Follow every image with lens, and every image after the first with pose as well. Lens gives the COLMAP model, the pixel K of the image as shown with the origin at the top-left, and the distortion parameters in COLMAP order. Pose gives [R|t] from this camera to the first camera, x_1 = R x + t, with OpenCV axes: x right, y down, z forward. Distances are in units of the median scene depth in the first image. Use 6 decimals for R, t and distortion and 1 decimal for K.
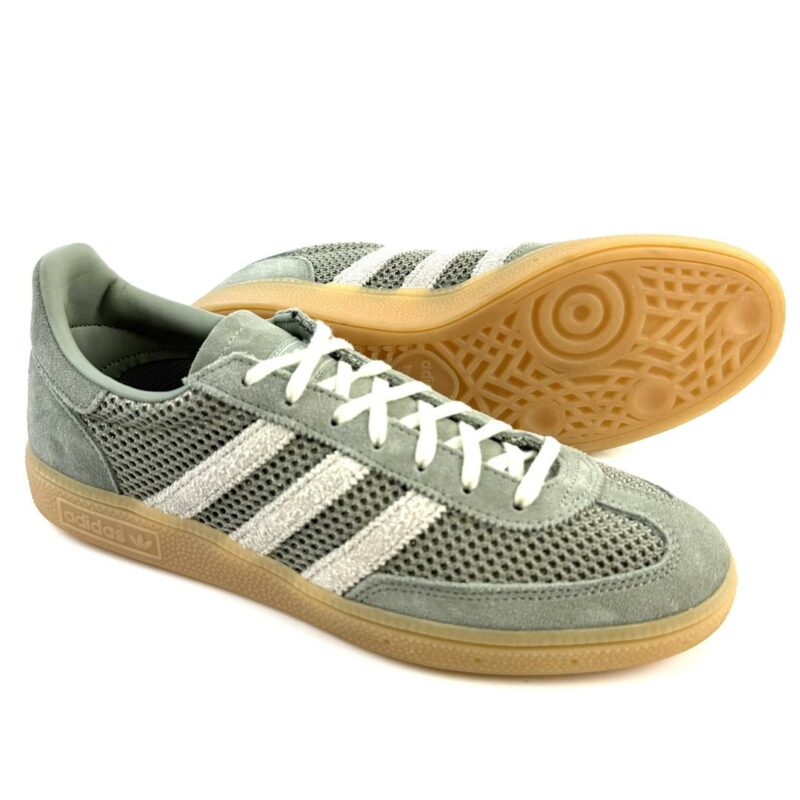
lens RADIAL K [[756.3, 0, 400.0], [0, 756.3, 400.0], [0, 0, 1]] dist [0.181329, -0.422712]
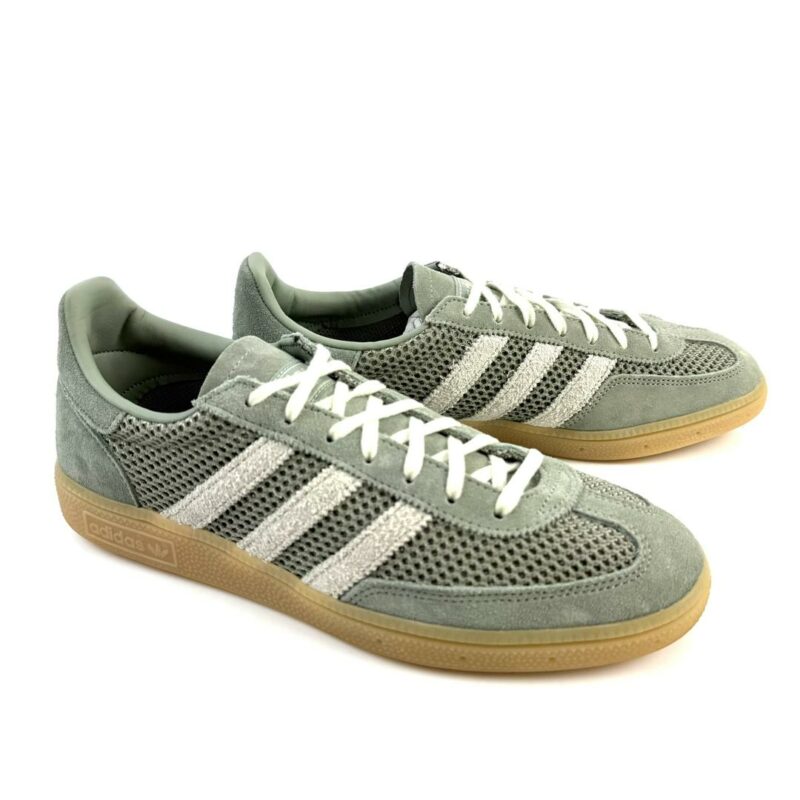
lens RADIAL K [[756.3, 0, 400.0], [0, 756.3, 400.0], [0, 0, 1]] dist [0.181329, -0.422712]
pose [[0.998805, -0.015609, -0.046318, 0.065574], [0.015039, 0.999807, -0.012634, -0.011059], [0.046506, 0.011922, 0.998847, -0.081971]]
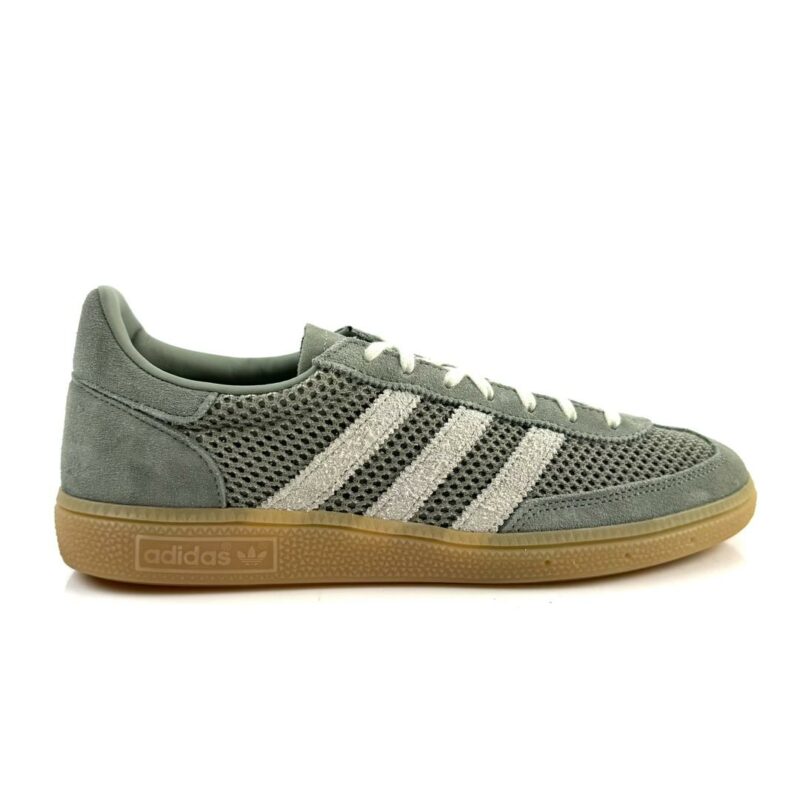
lens RADIAL K [[782.9, 0, 400.0], [0, 782.9, 400.0], [0, 0, 1]] dist [0.077918, -0.006338]
pose [[0.895983, -0.090486, 0.434772, -0.655448], [0.219660, 0.941172, -0.256798, 0.330999], [-0.385959, 0.325588, 0.863150, 0.038603]]
